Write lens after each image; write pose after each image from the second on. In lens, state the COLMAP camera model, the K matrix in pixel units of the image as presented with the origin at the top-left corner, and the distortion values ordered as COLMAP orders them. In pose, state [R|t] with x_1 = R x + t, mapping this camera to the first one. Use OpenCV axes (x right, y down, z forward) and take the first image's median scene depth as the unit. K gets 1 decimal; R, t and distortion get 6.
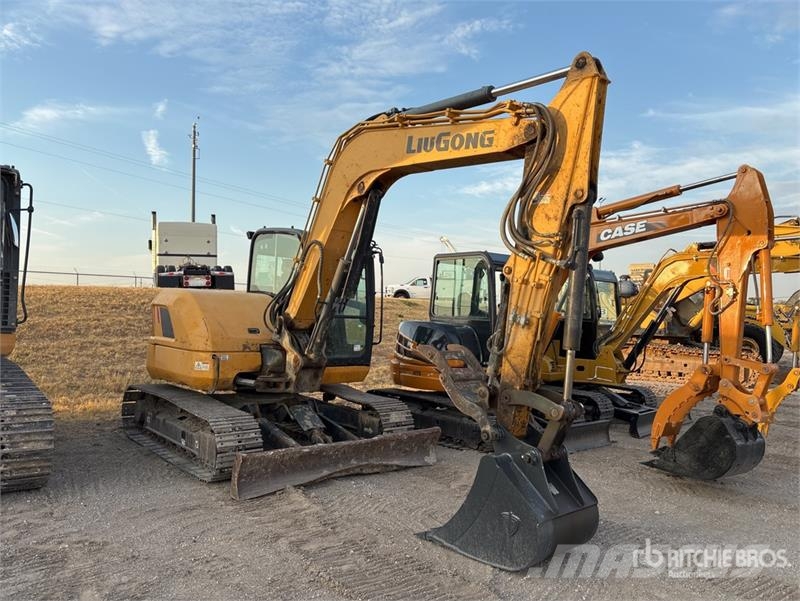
lens RADIAL K [[608.3, 0, 403.7], [0, 608.3, 297.1], [0, 0, 1]] dist [0.036106, -0.002452]
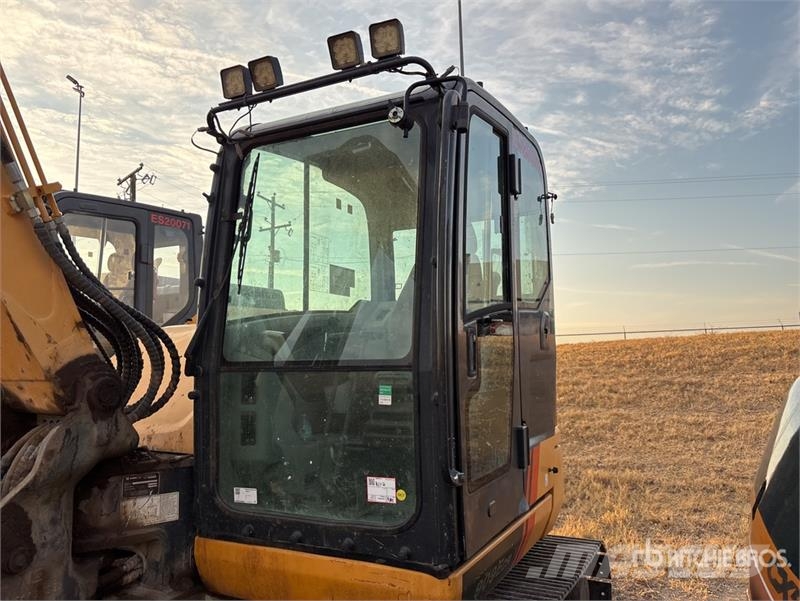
lens RADIAL K [[608.3, 0, 403.7], [0, 608.3, 297.1], [0, 0, 1]] dist [0.036106, -0.002452]
pose [[0.370304, -0.138607, -0.918511, 0.191697], [0.044247, 0.990314, -0.131604, 0.042336], [0.927856, 0.008093, 0.372850, 1.026945]]
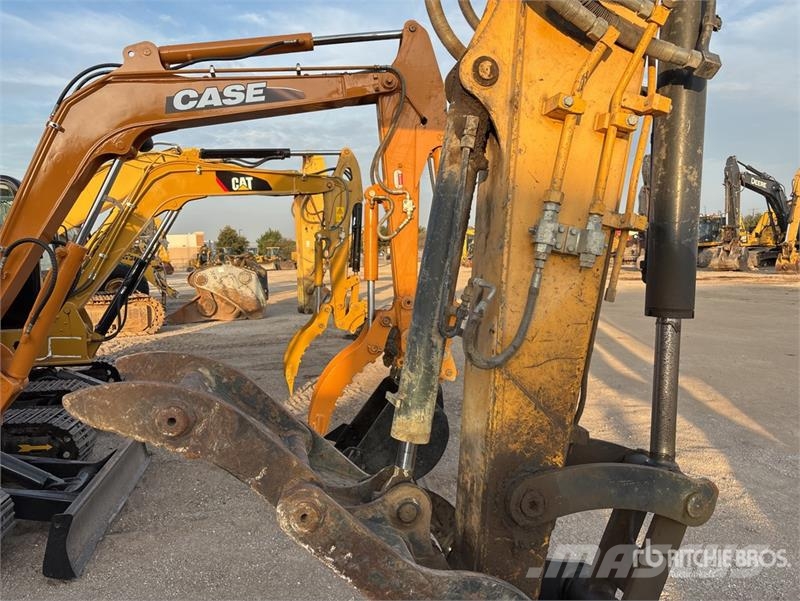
lens RADIAL K [[610.6, 0, 394.2], [0, 610.6, 299.8], [0, 0, 1]] dist [0.034027, -0.039541]
pose [[0.491179, -0.098359, 0.865488, -0.073557], [0.013636, 0.994351, 0.105265, 0.021493], [-0.870952, -0.039902, 0.489745, 0.587111]]
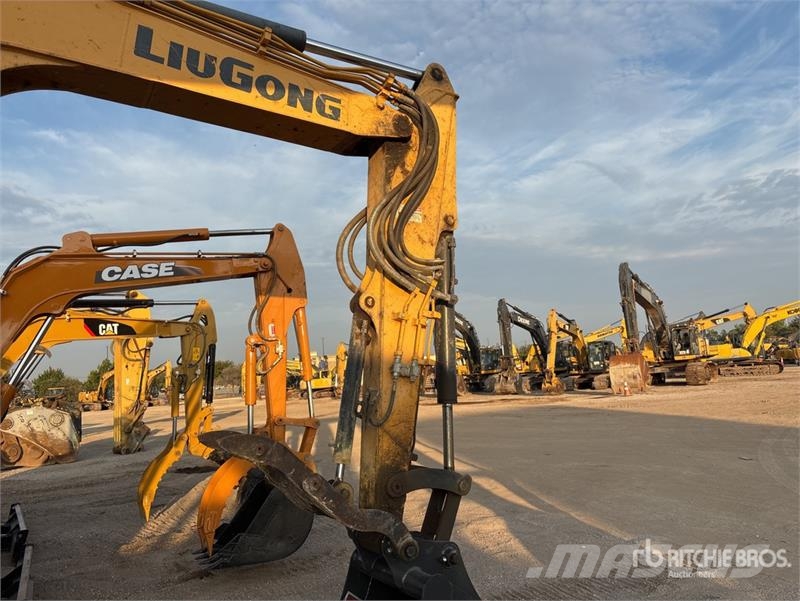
lens RADIAL K [[613.9, 0, 400.2], [0, 613.9, 304.3], [0, 0, 1]] dist [0.057517, -0.065995]
pose [[0.191614, 0.086368, 0.977663, -0.339590], [0.035756, 0.994845, -0.094894, 0.017998], [-0.980819, 0.053141, 0.187538, 0.548252]]
